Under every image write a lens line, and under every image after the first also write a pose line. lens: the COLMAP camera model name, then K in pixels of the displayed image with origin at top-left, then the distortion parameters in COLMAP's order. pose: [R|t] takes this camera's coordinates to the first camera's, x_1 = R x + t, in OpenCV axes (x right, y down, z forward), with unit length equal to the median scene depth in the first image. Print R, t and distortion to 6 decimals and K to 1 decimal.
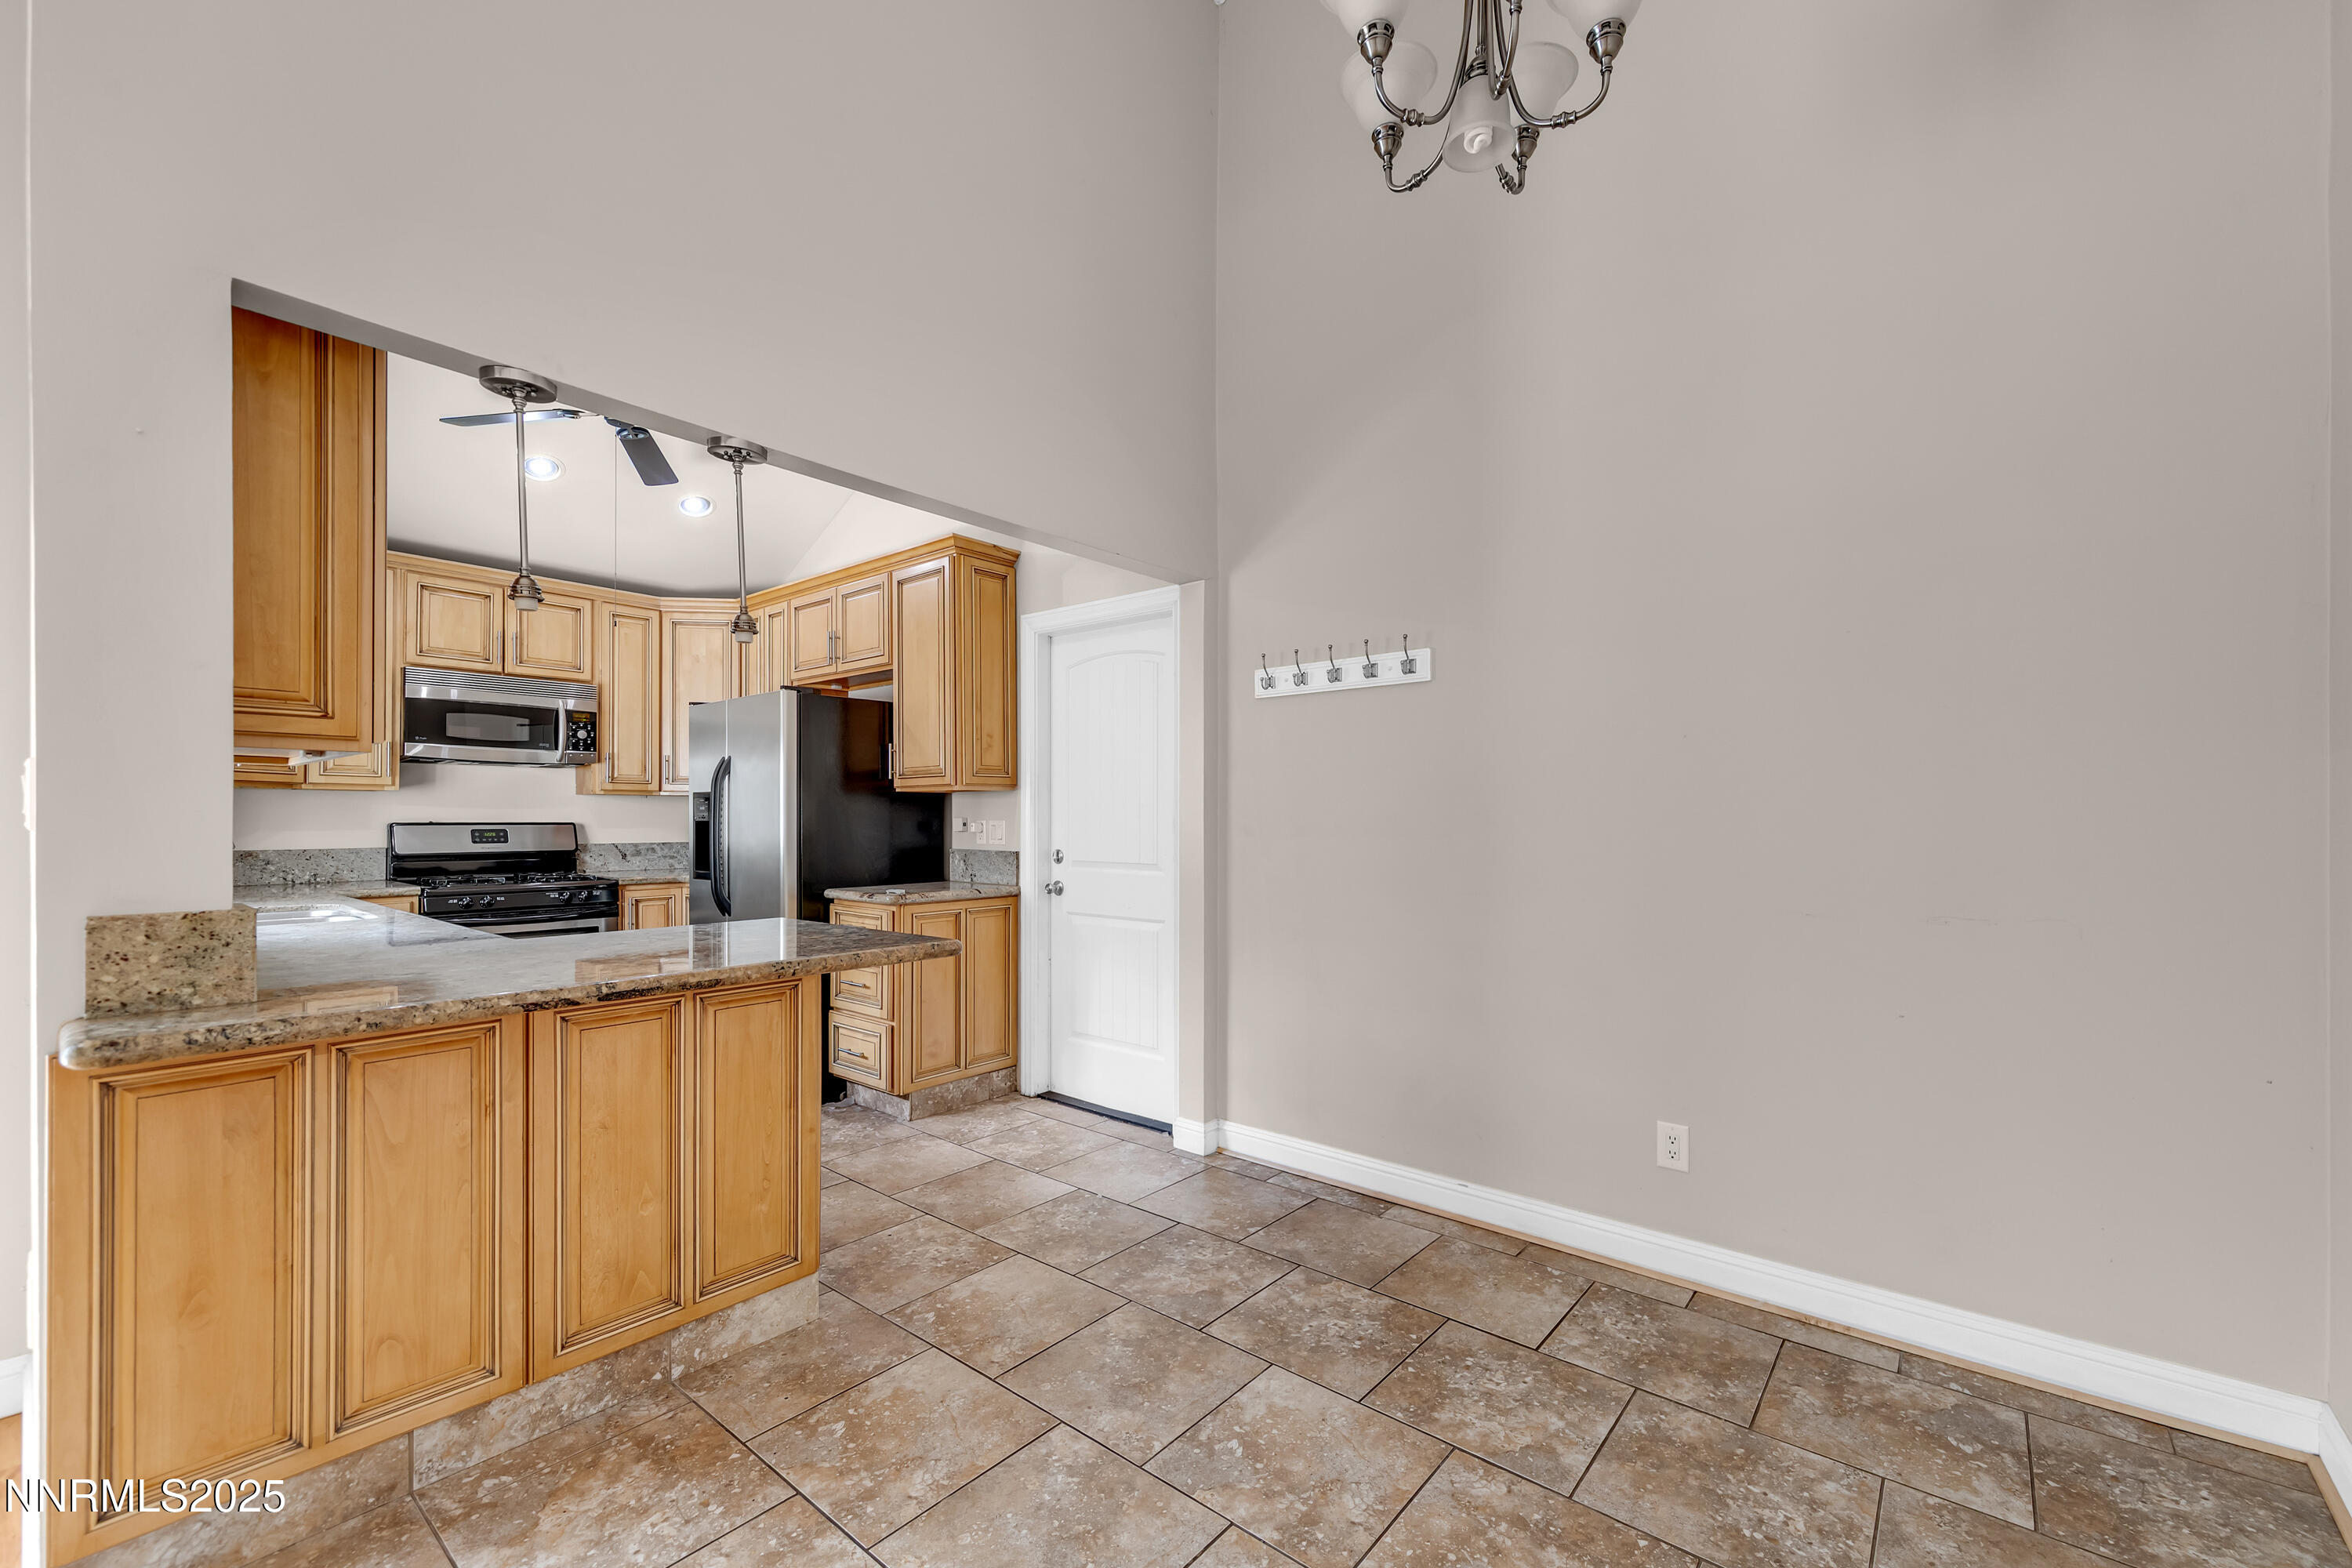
lens RADIAL K [[945.3, 0, 1208.1], [0, 945.3, 813.0], [0, 0, 1]] dist [0.000859, 0.000006]
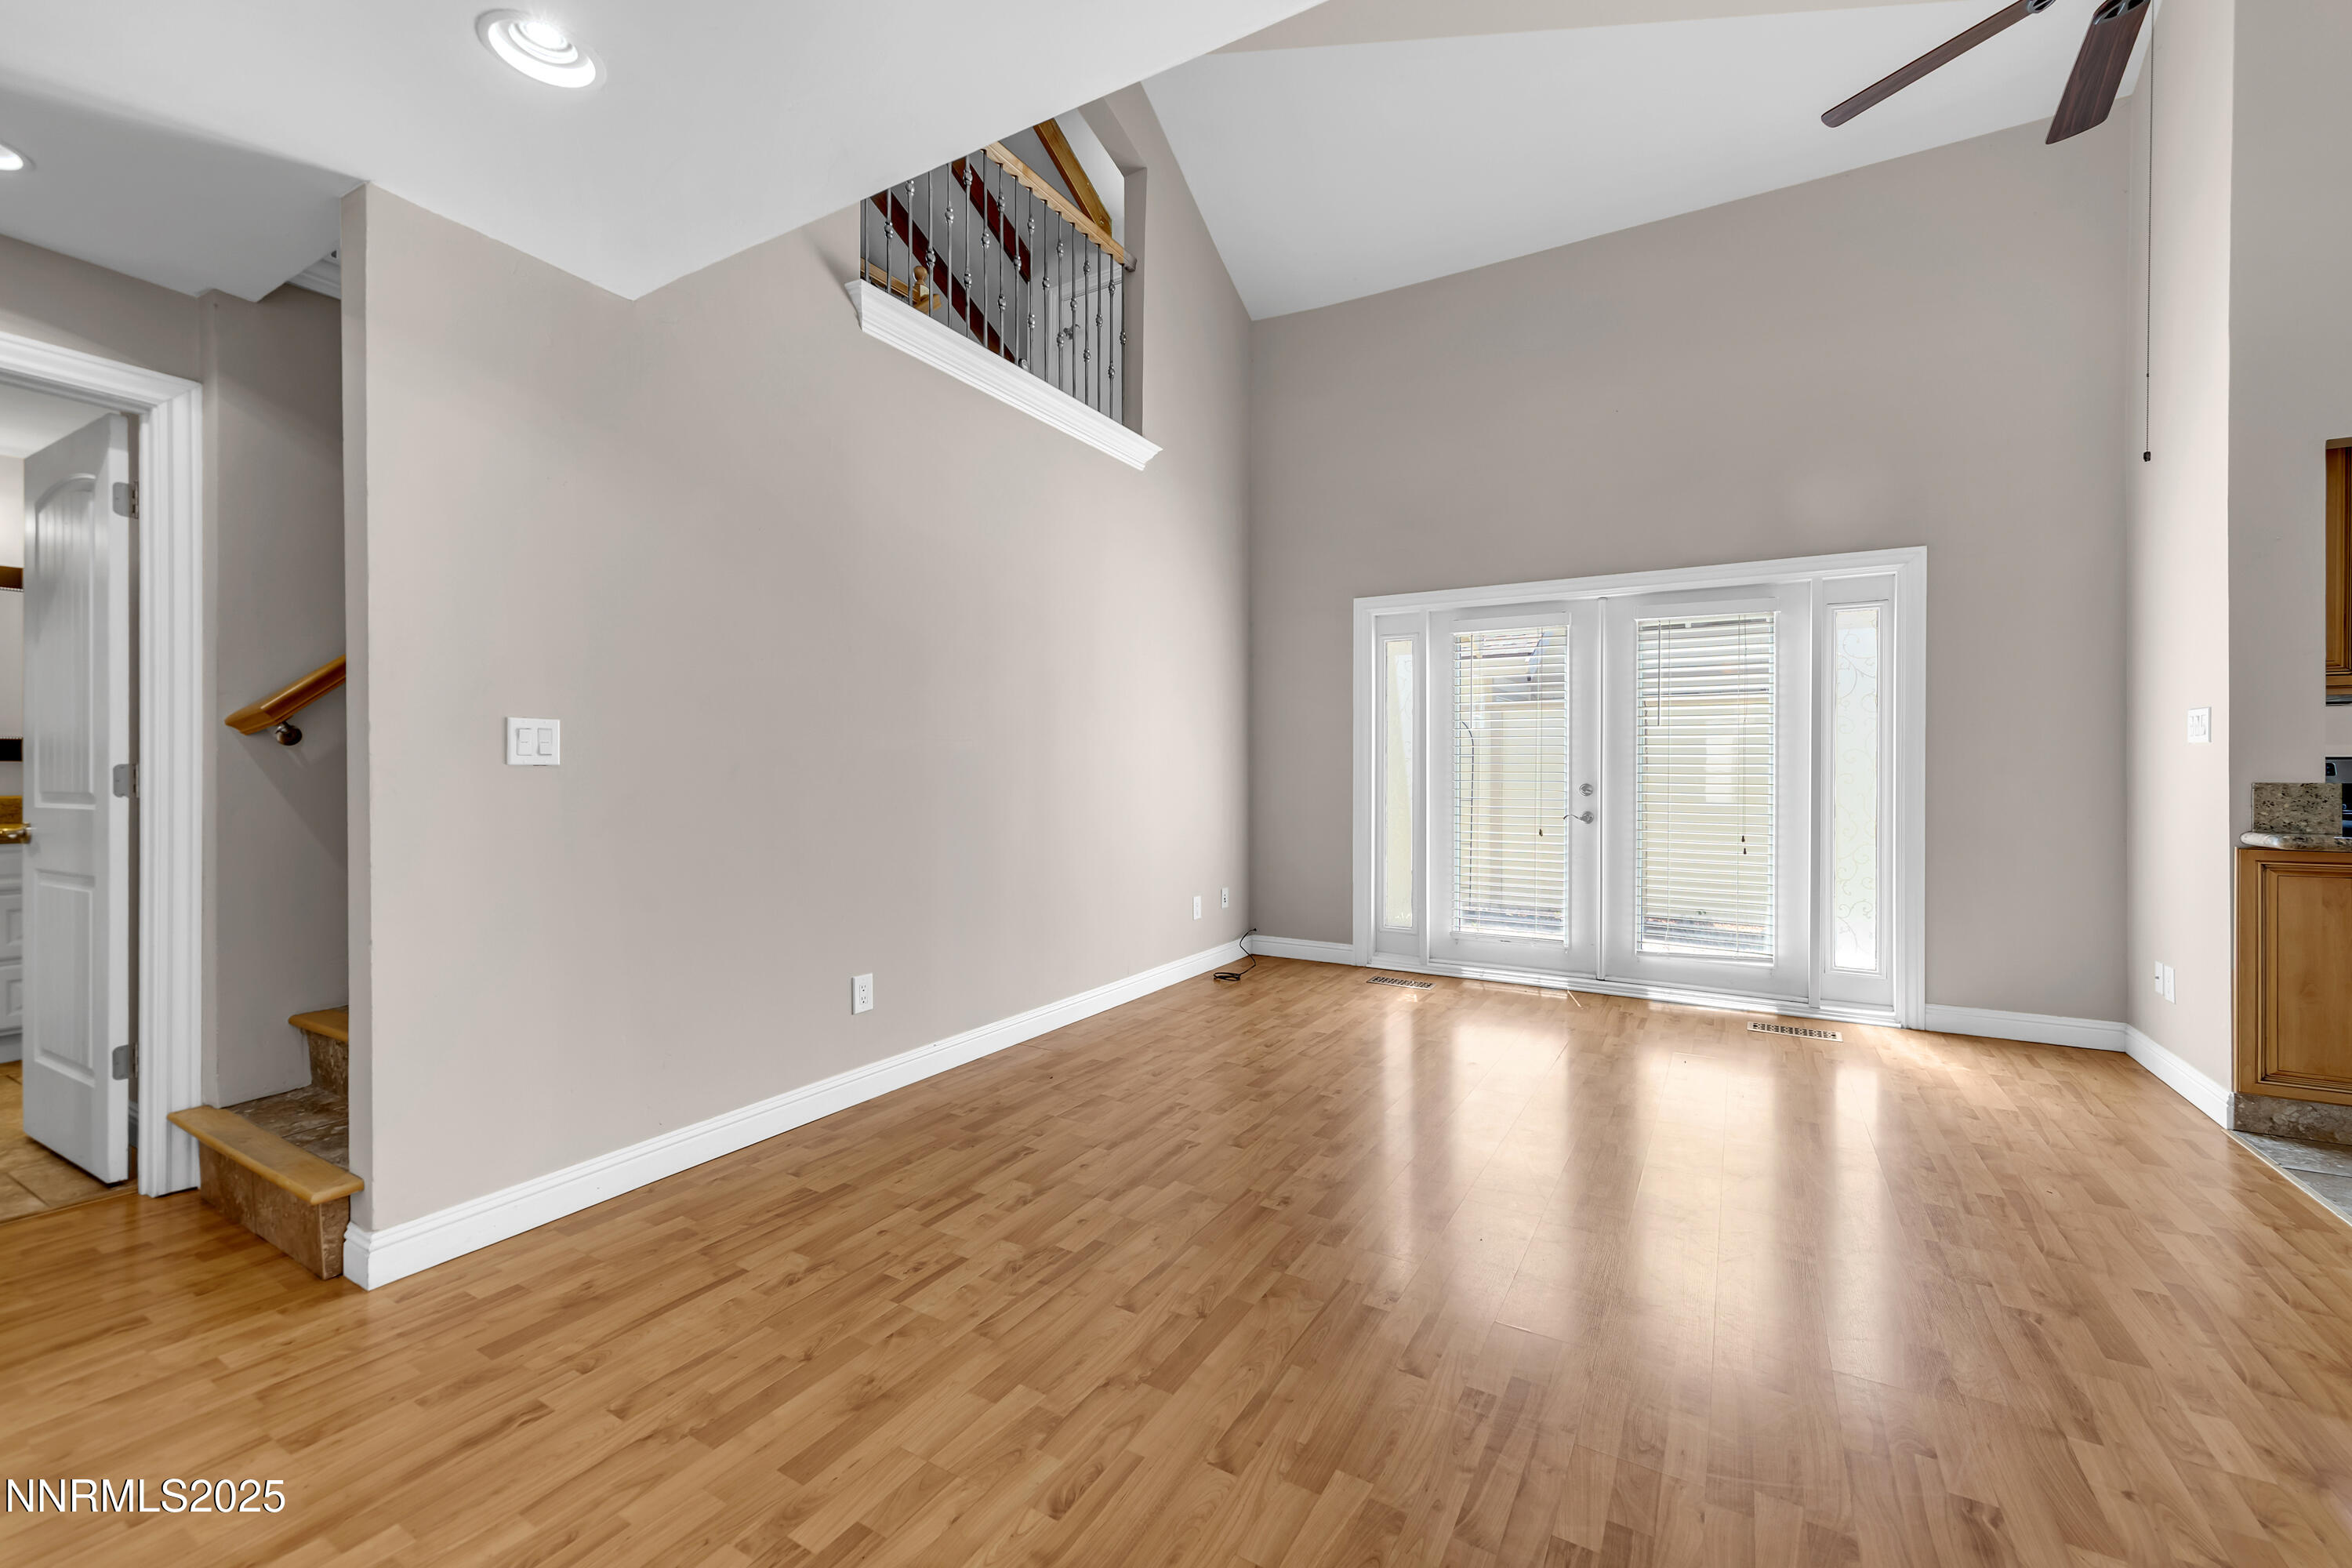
lens RADIAL K [[945.0, 0, 1205.8], [0, 945.0, 769.0], [0, 0, 1]] dist [0.014230, 0.000222]
pose [[0.165572, -0.004718, -0.986186, 0.220587], [0.002998, 0.999986, -0.004281, 0.036396], [0.986193, -0.002248, 0.165584, -0.702170]]
